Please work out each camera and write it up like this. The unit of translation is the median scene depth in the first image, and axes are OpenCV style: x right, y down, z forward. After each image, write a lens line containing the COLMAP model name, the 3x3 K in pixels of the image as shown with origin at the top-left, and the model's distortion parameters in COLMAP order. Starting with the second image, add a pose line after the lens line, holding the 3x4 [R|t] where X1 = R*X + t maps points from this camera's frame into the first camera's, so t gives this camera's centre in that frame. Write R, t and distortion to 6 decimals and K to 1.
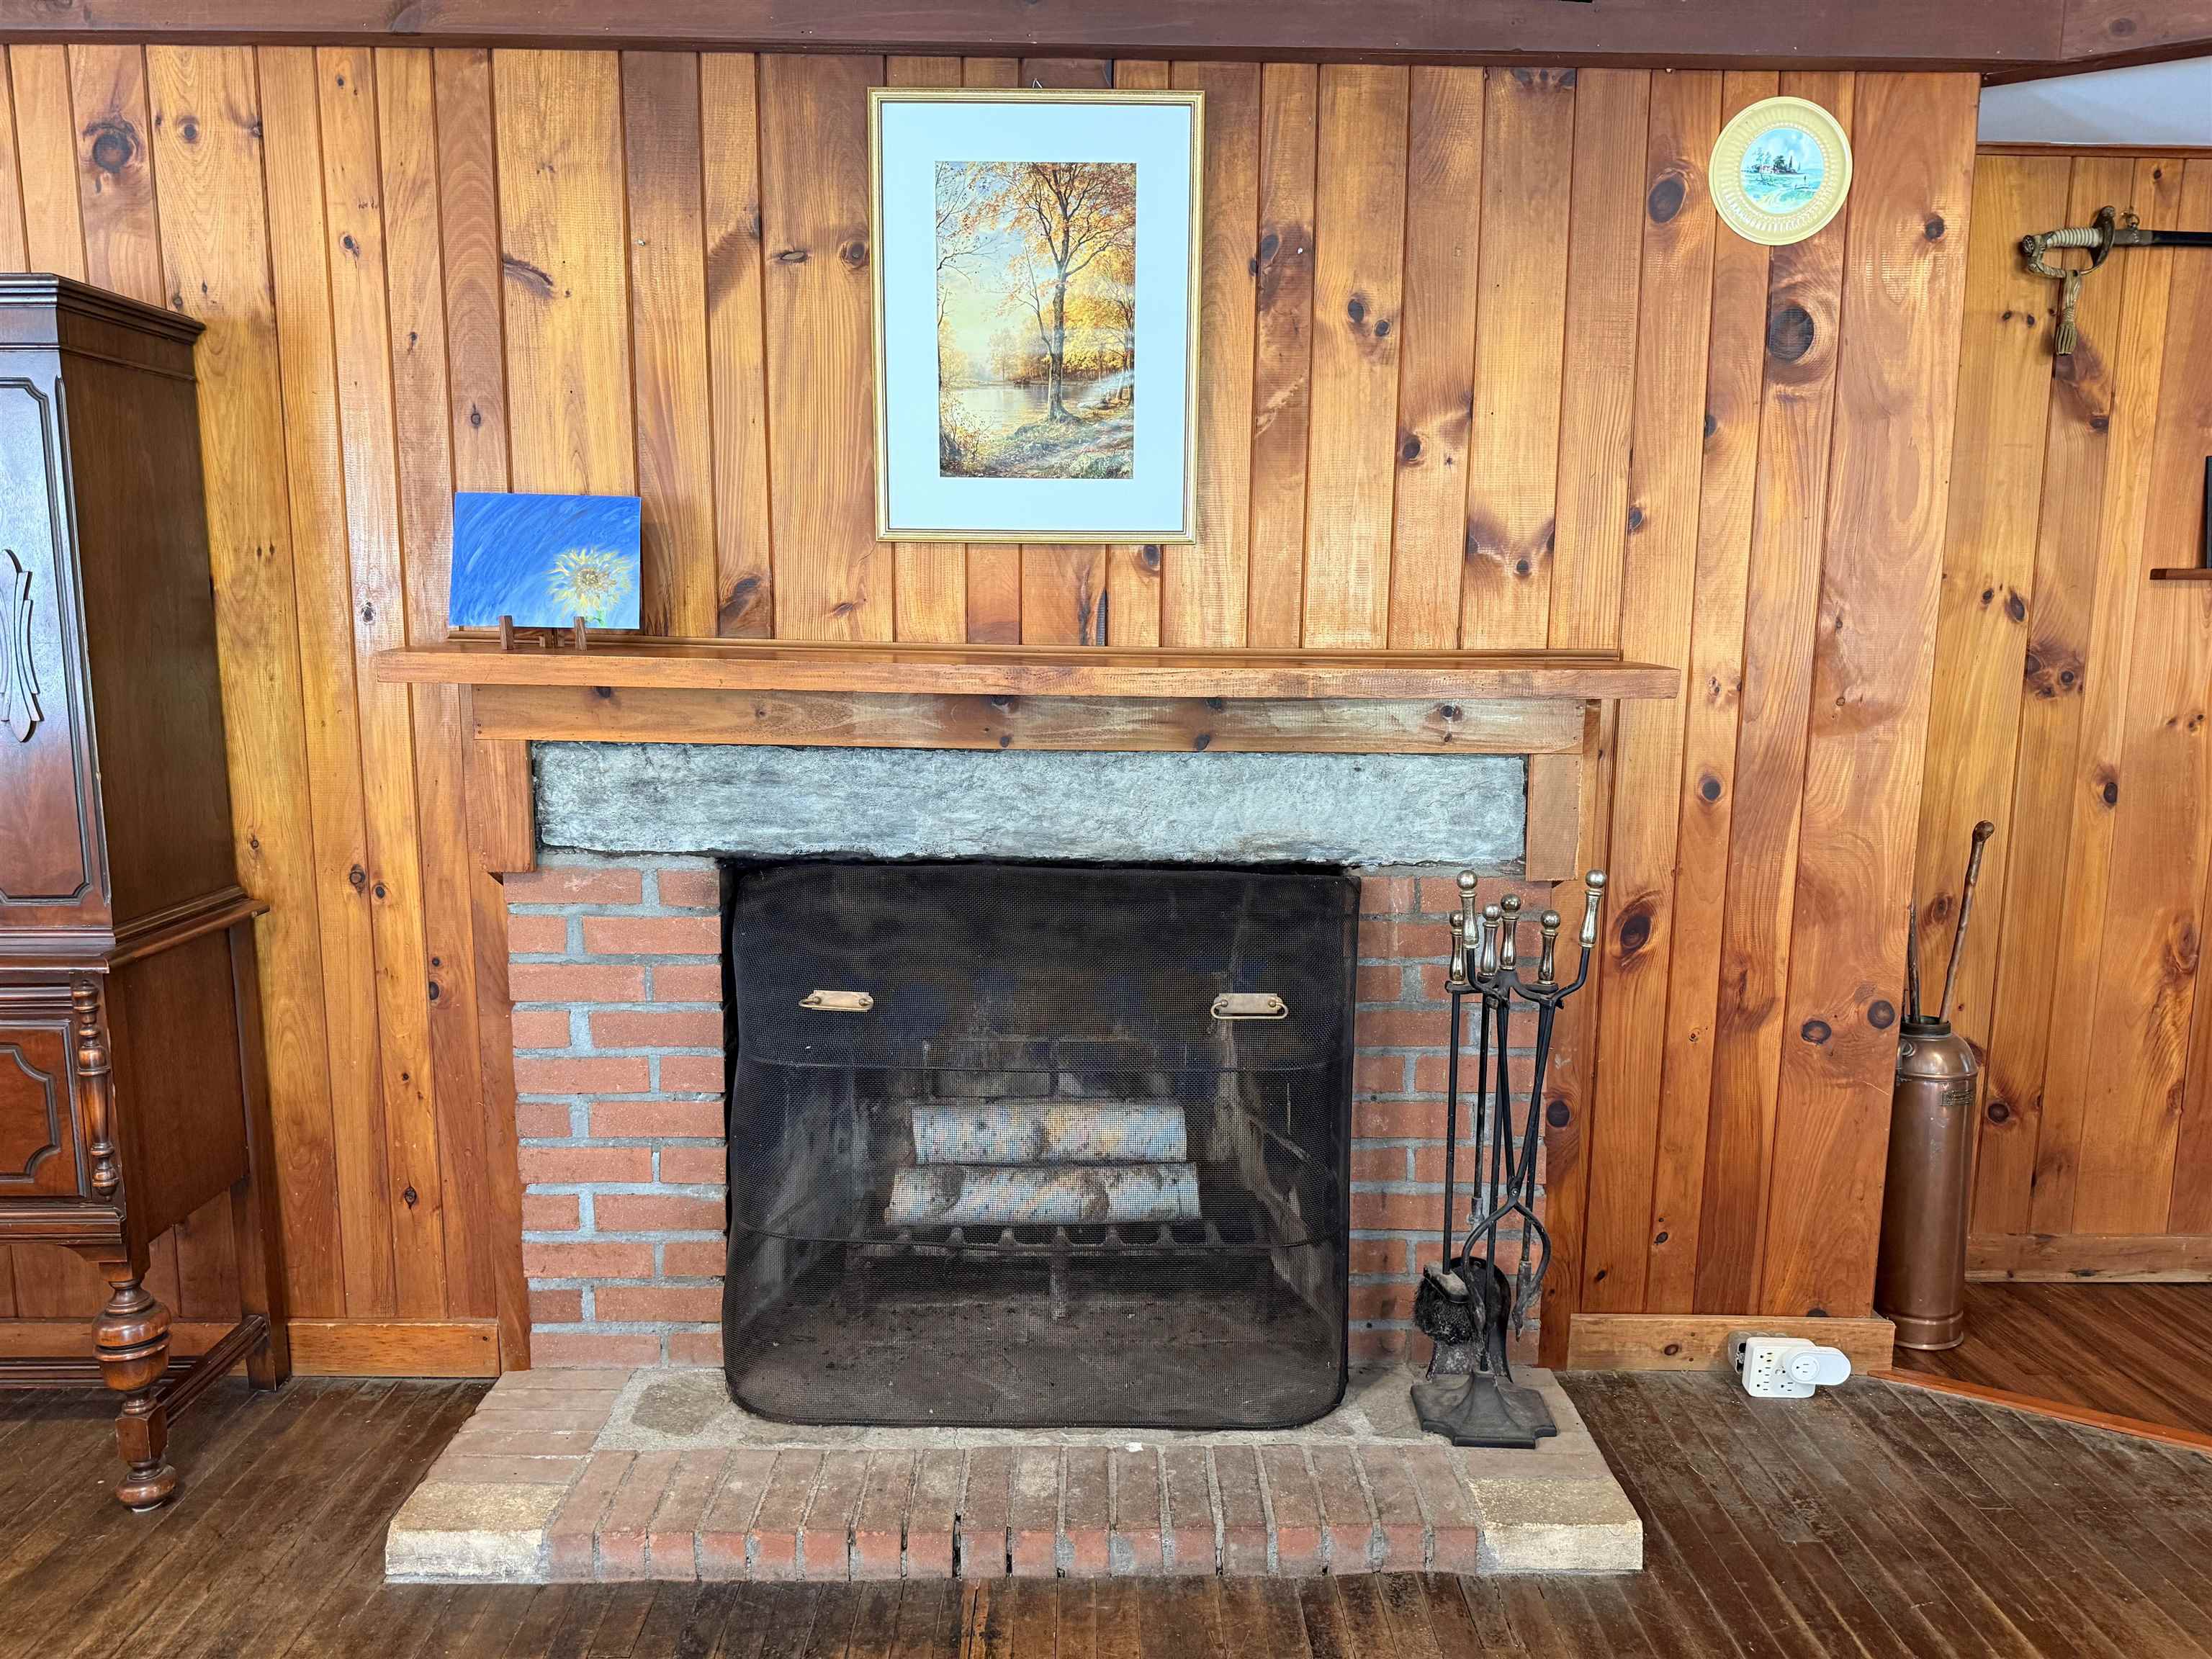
lens RADIAL K [[1569.1, 0, 1098.5], [0, 1569.1, 843.3], [0, 0, 1]] dist [0.053646, -0.060840]
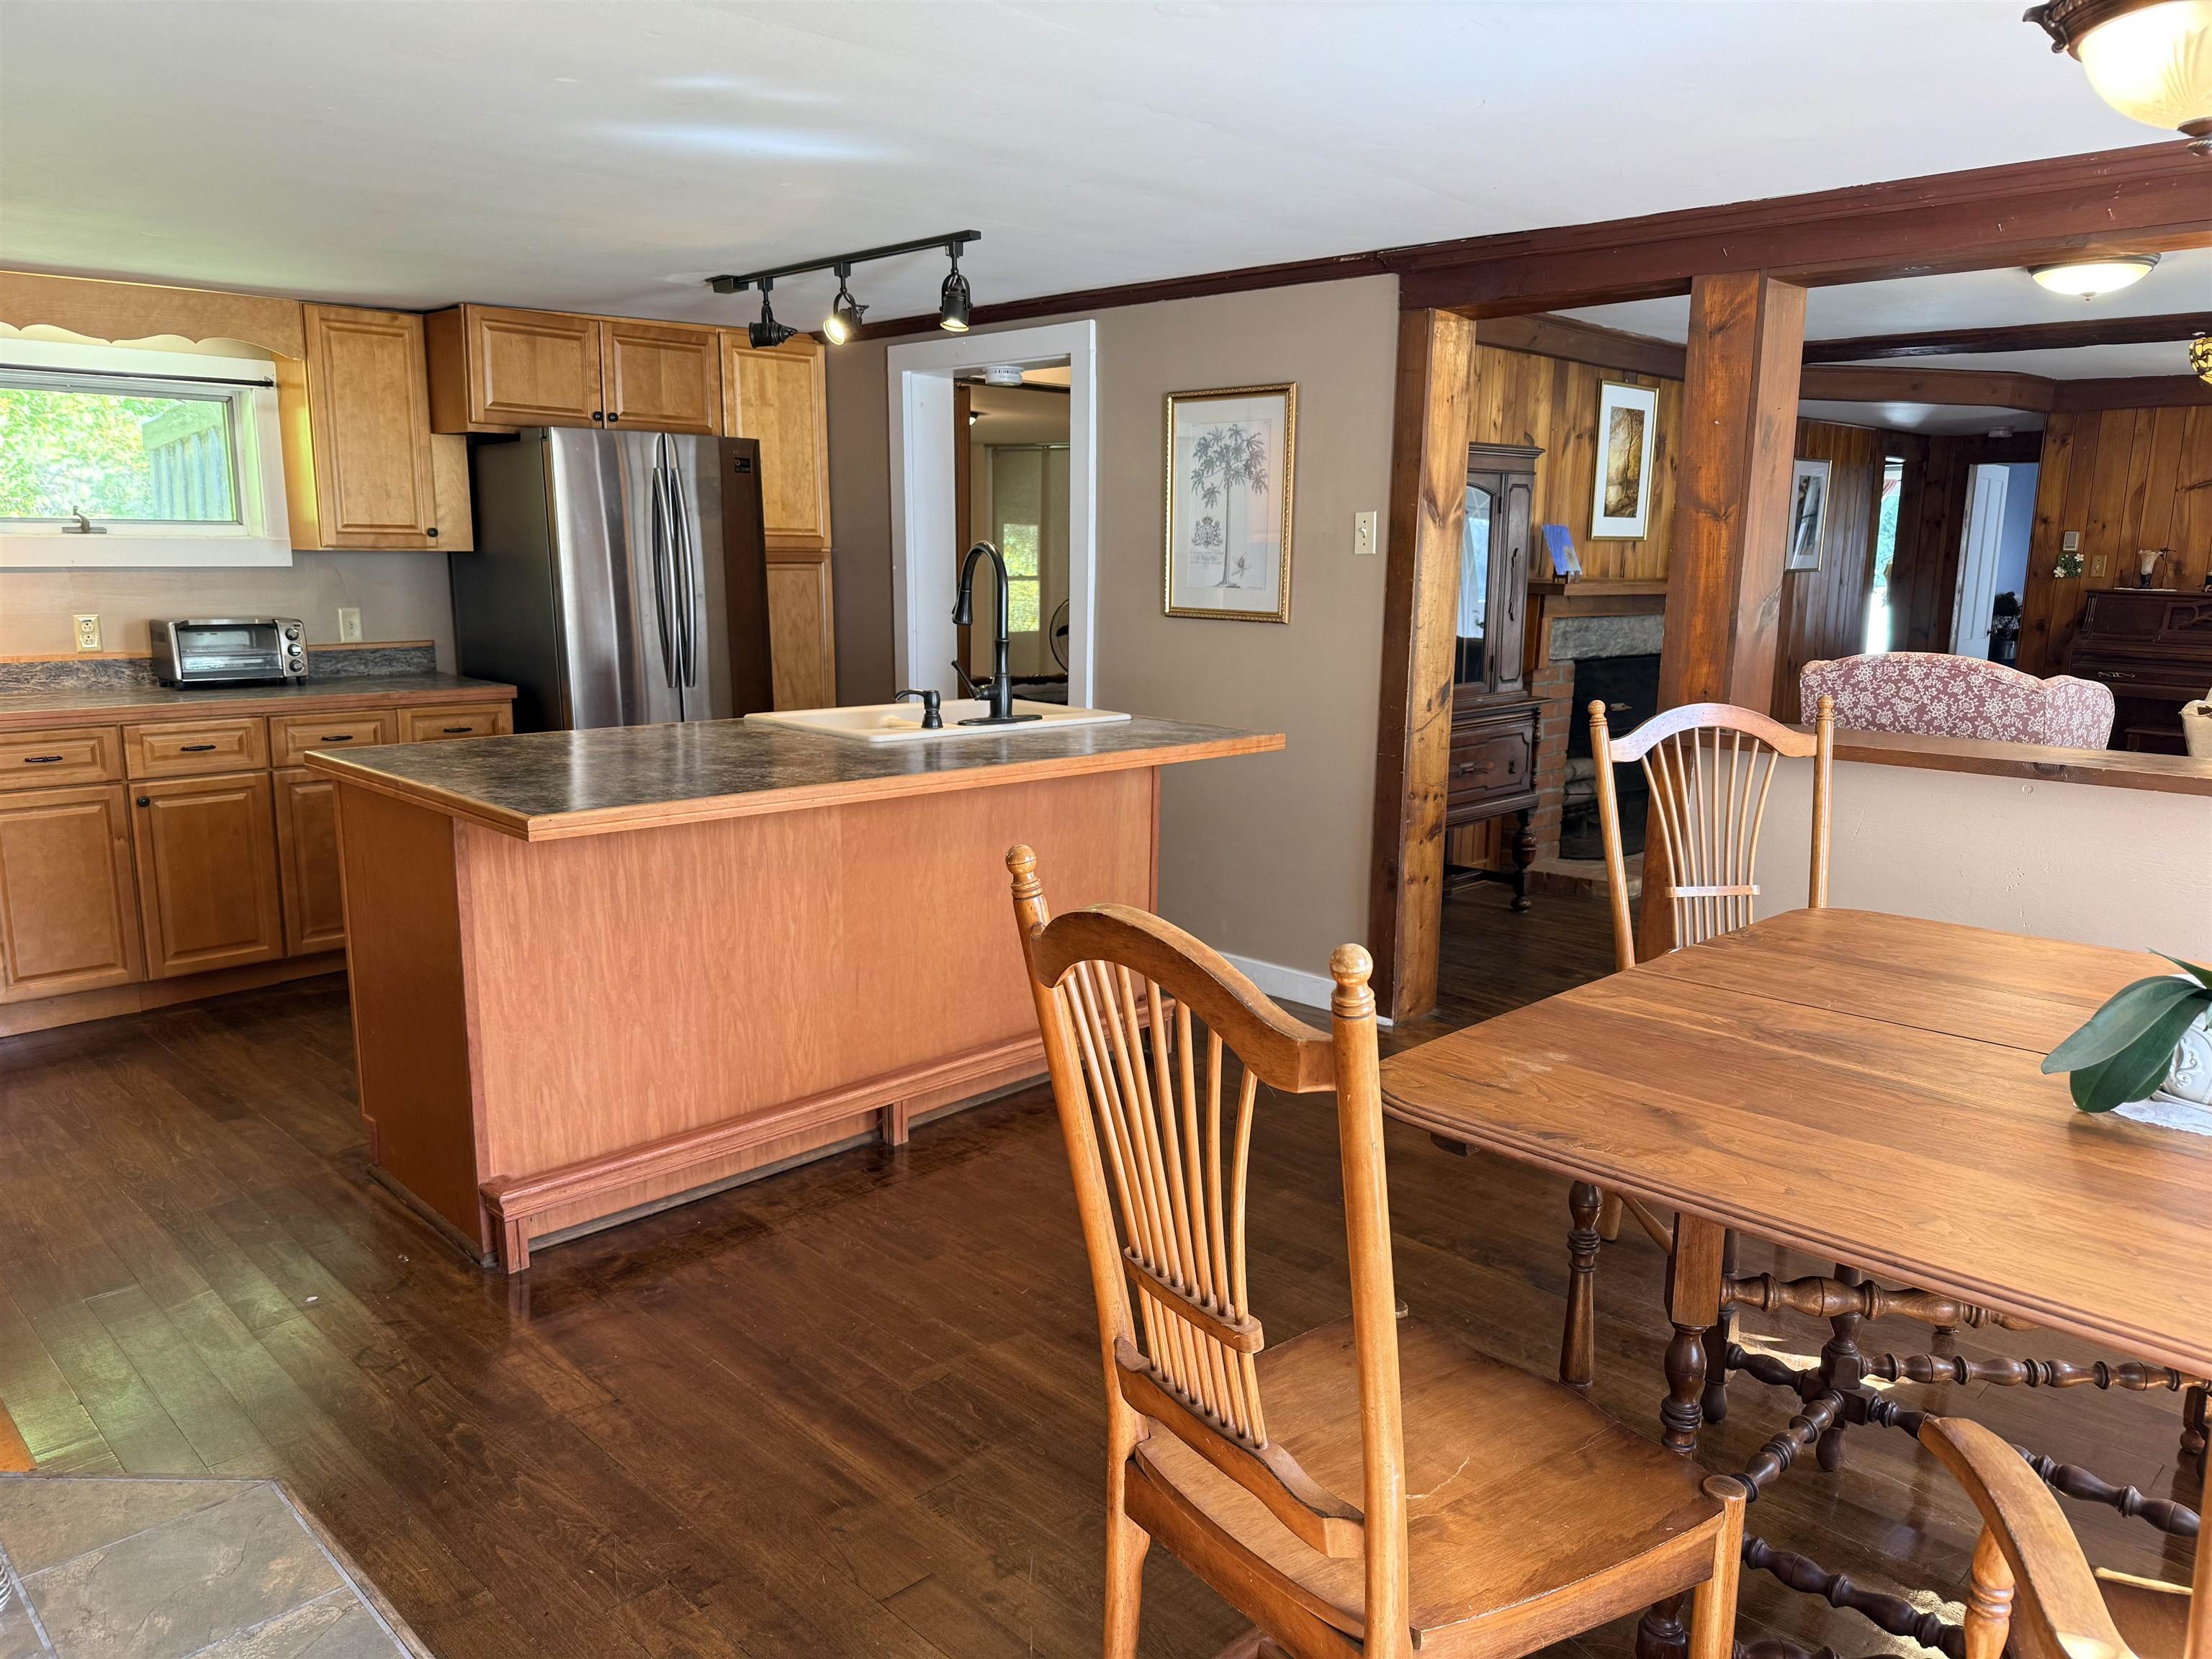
lens RADIAL K [[1569.1, 0, 1075.5], [0, 1569.1, 842.1], [0, 0, 1]] dist [0.053646, -0.060840]
pose [[0.725196, -0.126245, 0.676871, -2.615842], [0.100948, 0.991919, 0.076850, 0.024246], [-0.681103, 0.012598, 0.732080, -0.373192]]
